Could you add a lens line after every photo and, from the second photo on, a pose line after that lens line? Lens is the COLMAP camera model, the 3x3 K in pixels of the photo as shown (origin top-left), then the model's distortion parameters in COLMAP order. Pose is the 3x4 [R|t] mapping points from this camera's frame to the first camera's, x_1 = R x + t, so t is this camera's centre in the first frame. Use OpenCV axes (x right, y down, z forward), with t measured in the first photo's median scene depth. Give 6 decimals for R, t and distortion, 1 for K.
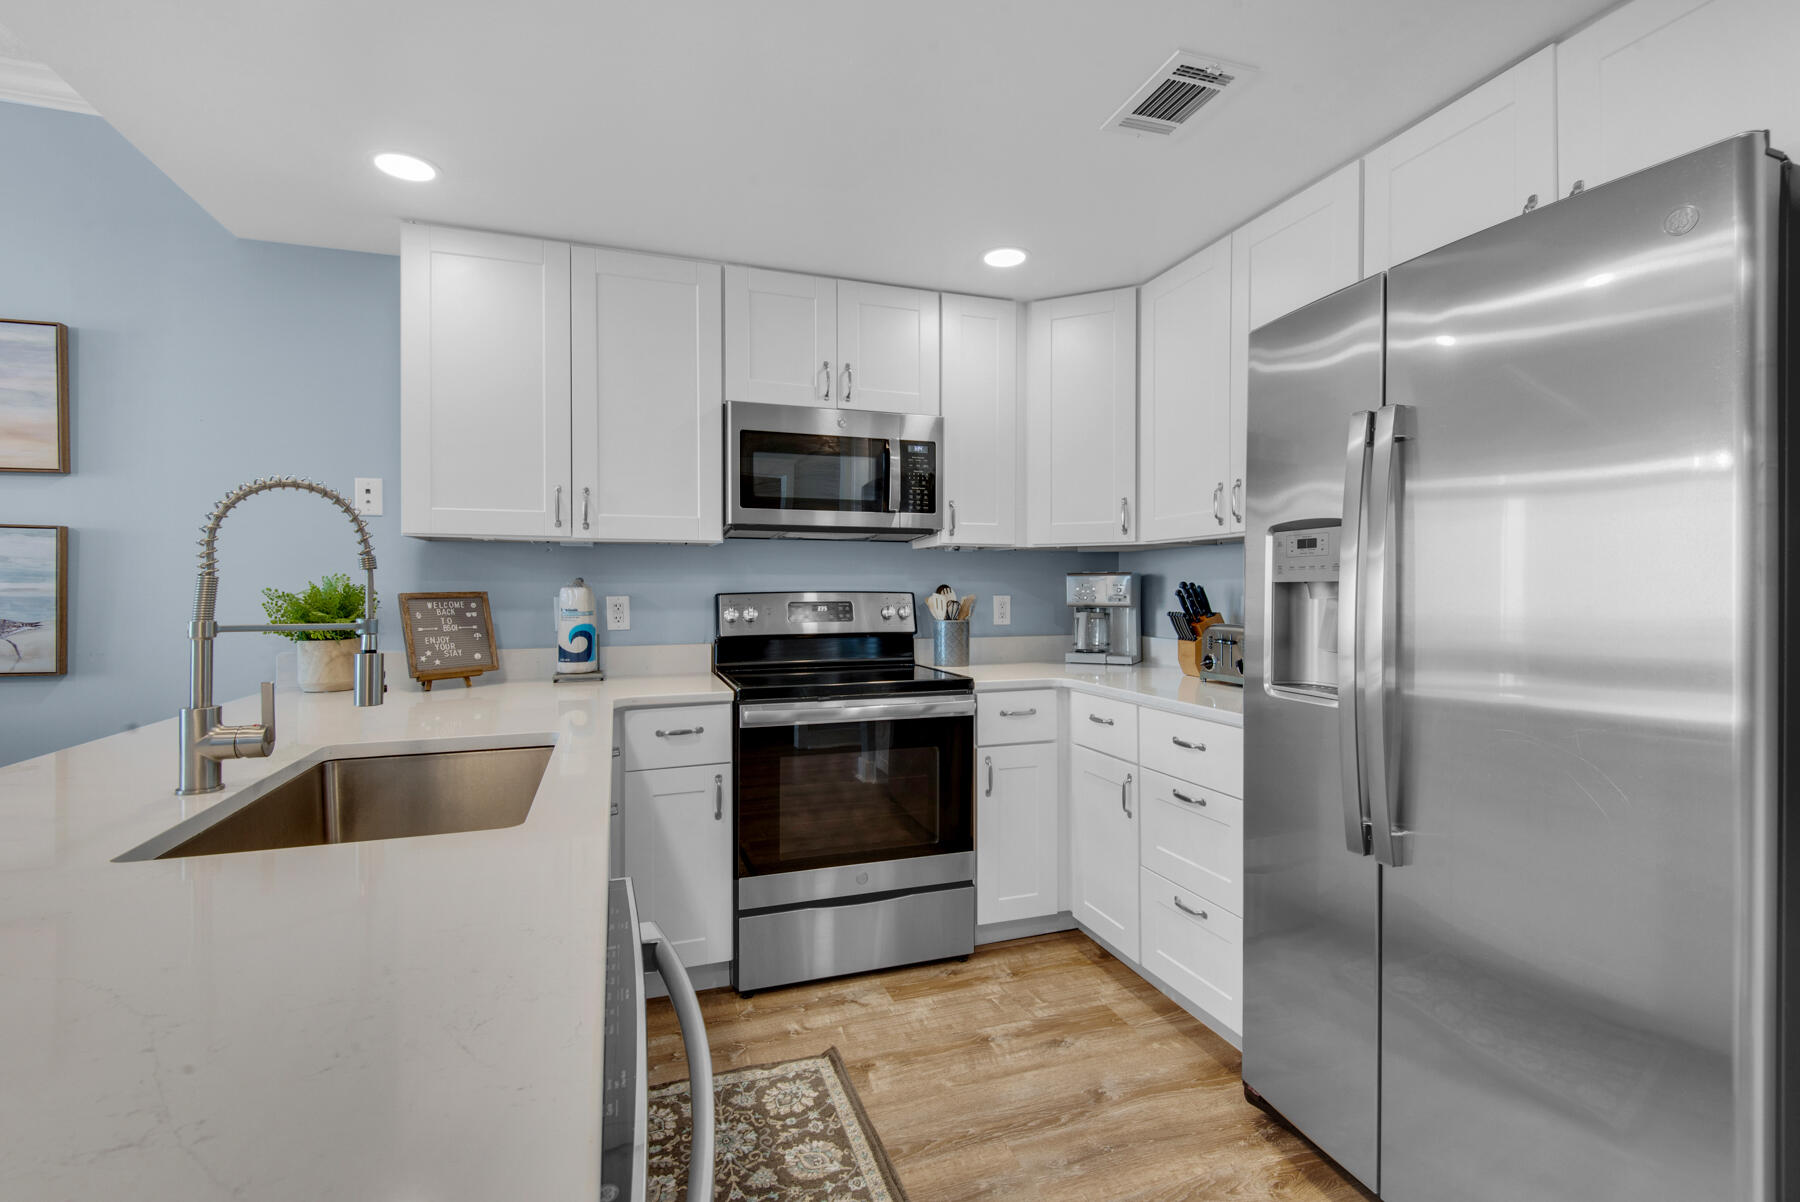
lens RADIAL K [[818.6, 0, 902.7], [0, 818.6, 587.1], [0, 0, 1]] dist [0.027561, -0.018736]
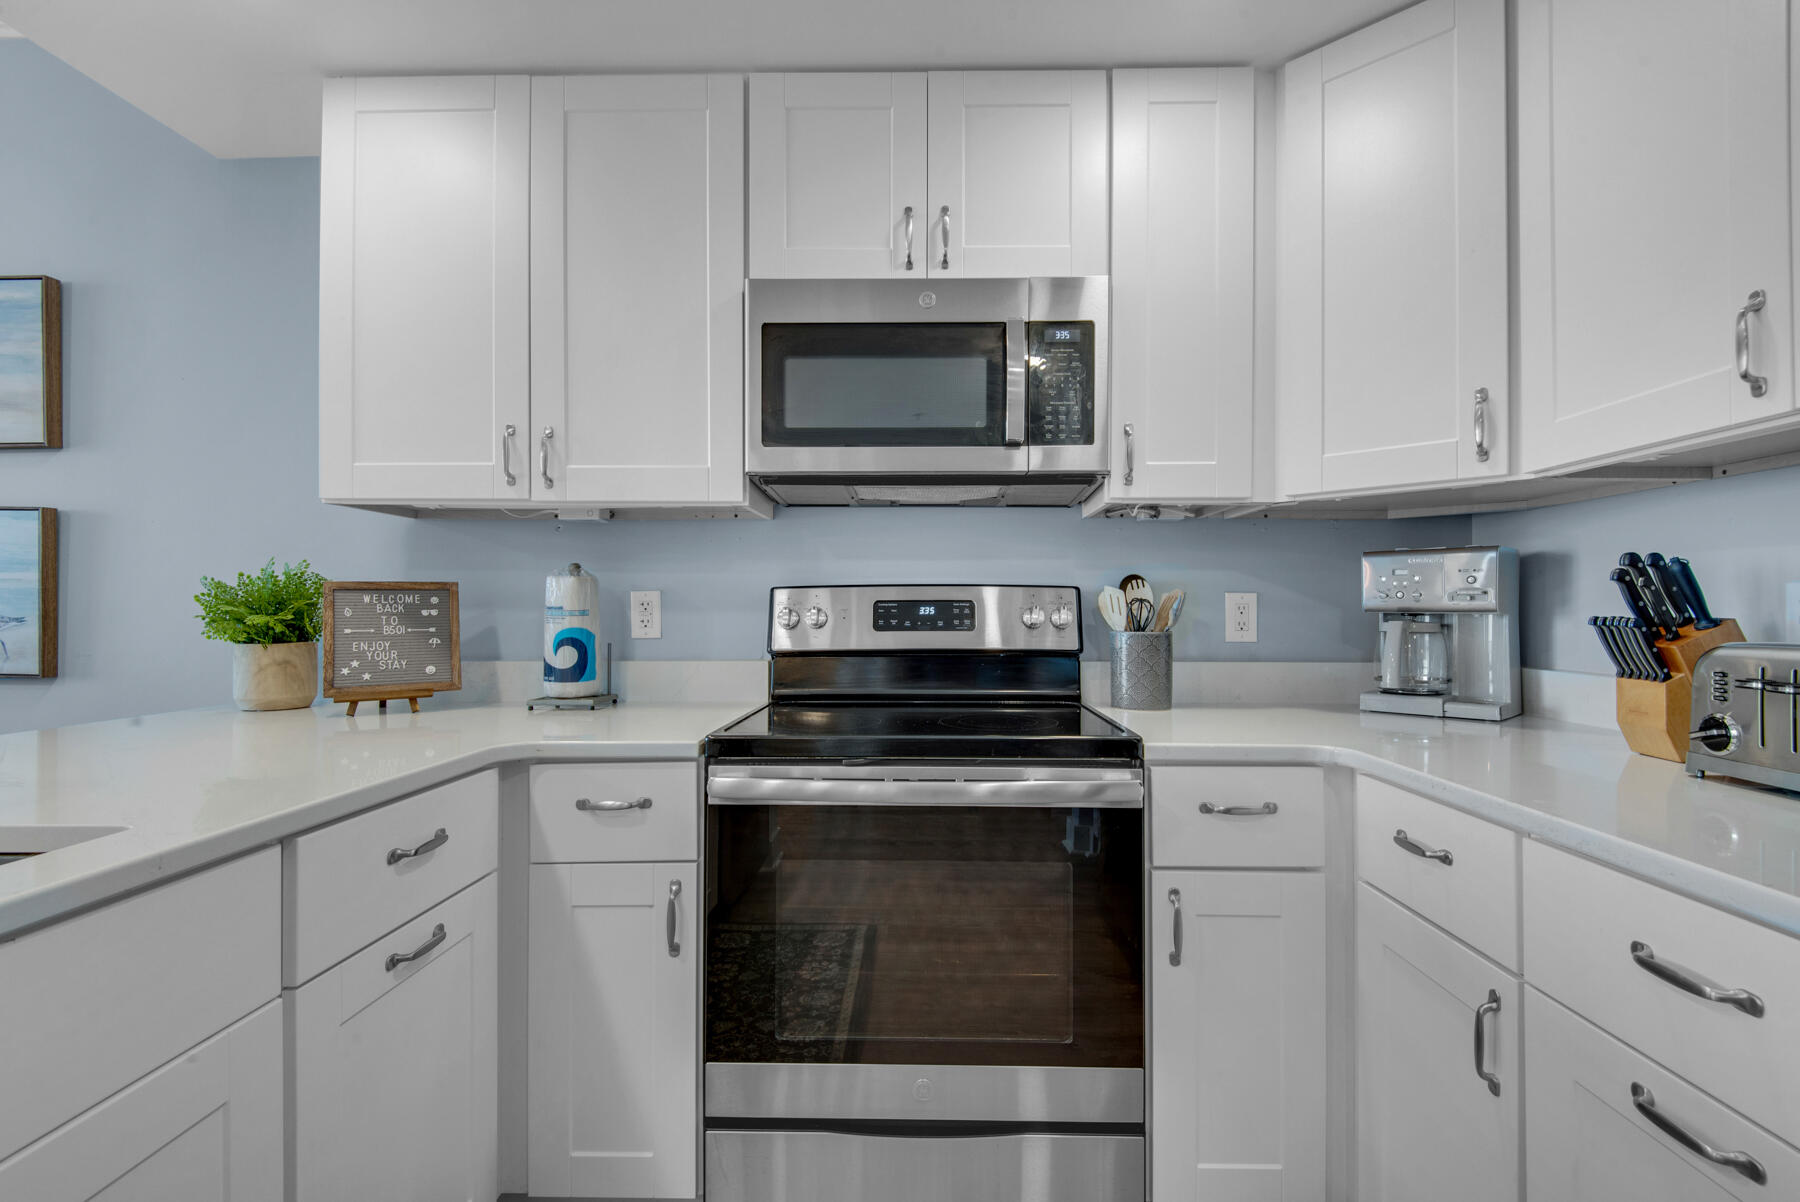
lens RADIAL K [[831.1, 0, 900.0], [0, 831.1, 601.0], [0, 0, 1]] dist [0.017285, -0.013025]
pose [[0.939590, -0.000165, -0.342303, 0.117723], [-0.002289, 0.999975, -0.006763, 0.025637], [0.342295, 0.007138, 0.939565, 0.424245]]
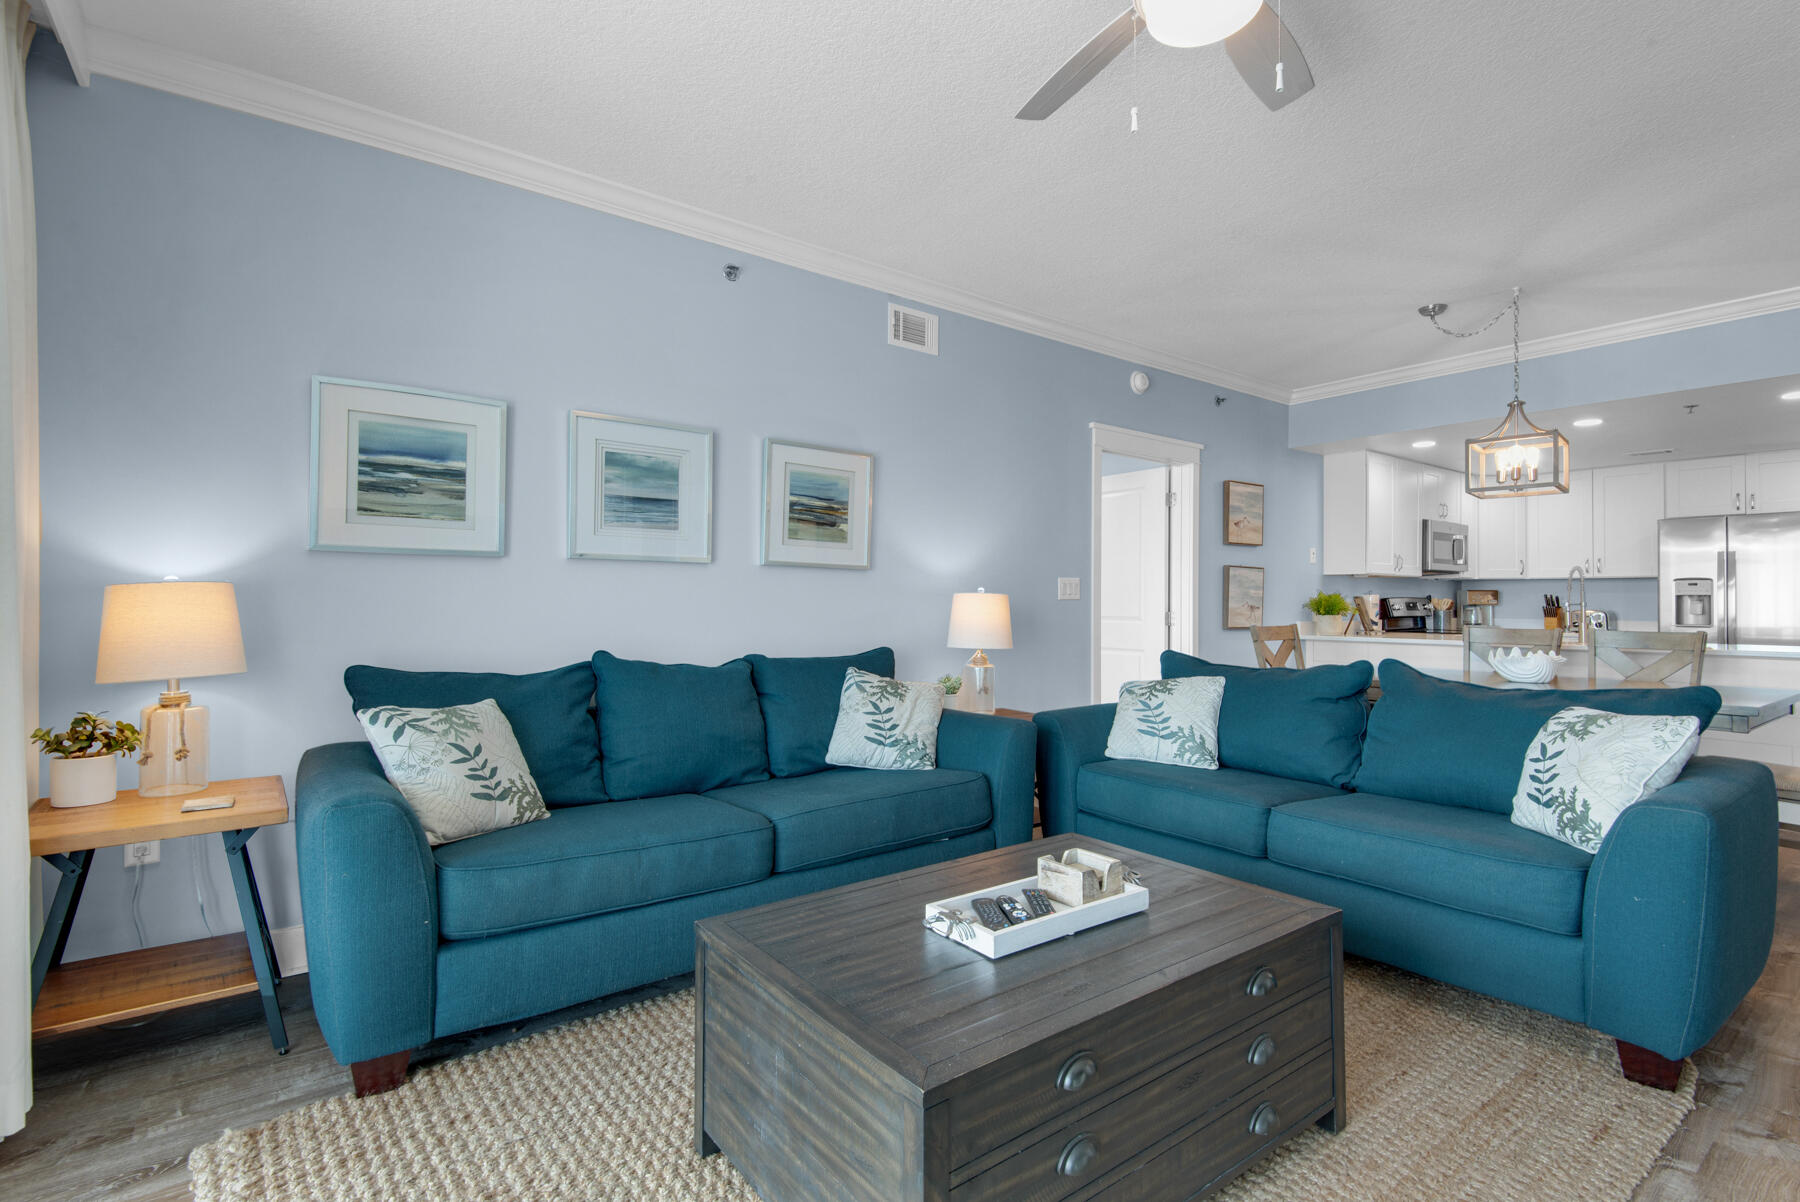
lens RADIAL K [[818.6, 0, 902.7], [0, 818.6, 587.1], [0, 0, 1]] dist [0.027561, -0.018736]
pose [[0.956005, 0.011511, 0.293123, -2.433809], [-0.006403, 0.999811, -0.018381, 0.030939], [-0.293279, 0.015695, 0.955898, -0.903645]]
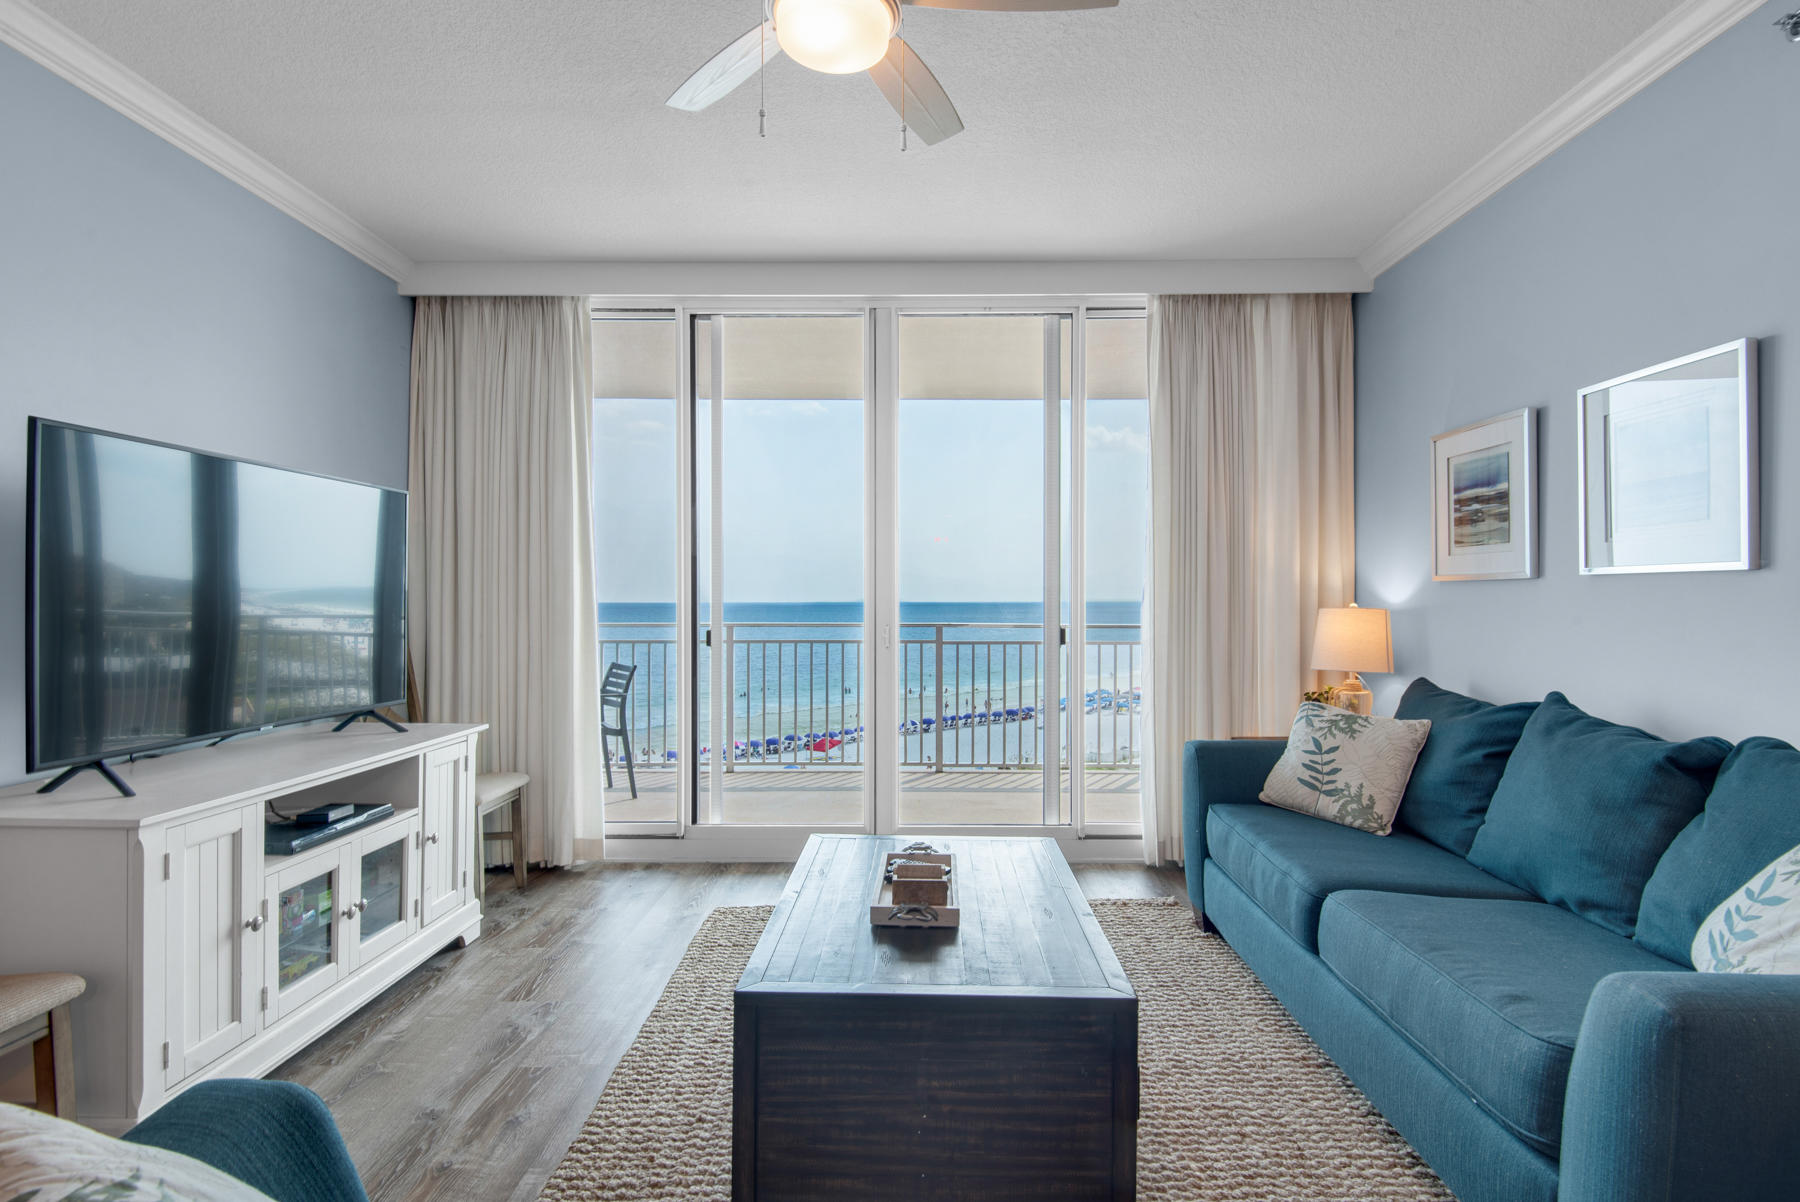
lens RADIAL K [[886.0, 0, 909.5], [0, 886.0, 604.9], [0, 0, 1]] dist [0.010946, -0.000989]
pose [[-0.345262, 0.008480, -0.938468, -1.351338], [0.001211, 0.999962, 0.008590, -0.003691], [0.938505, 0.001829, -0.345260, -0.031070]]
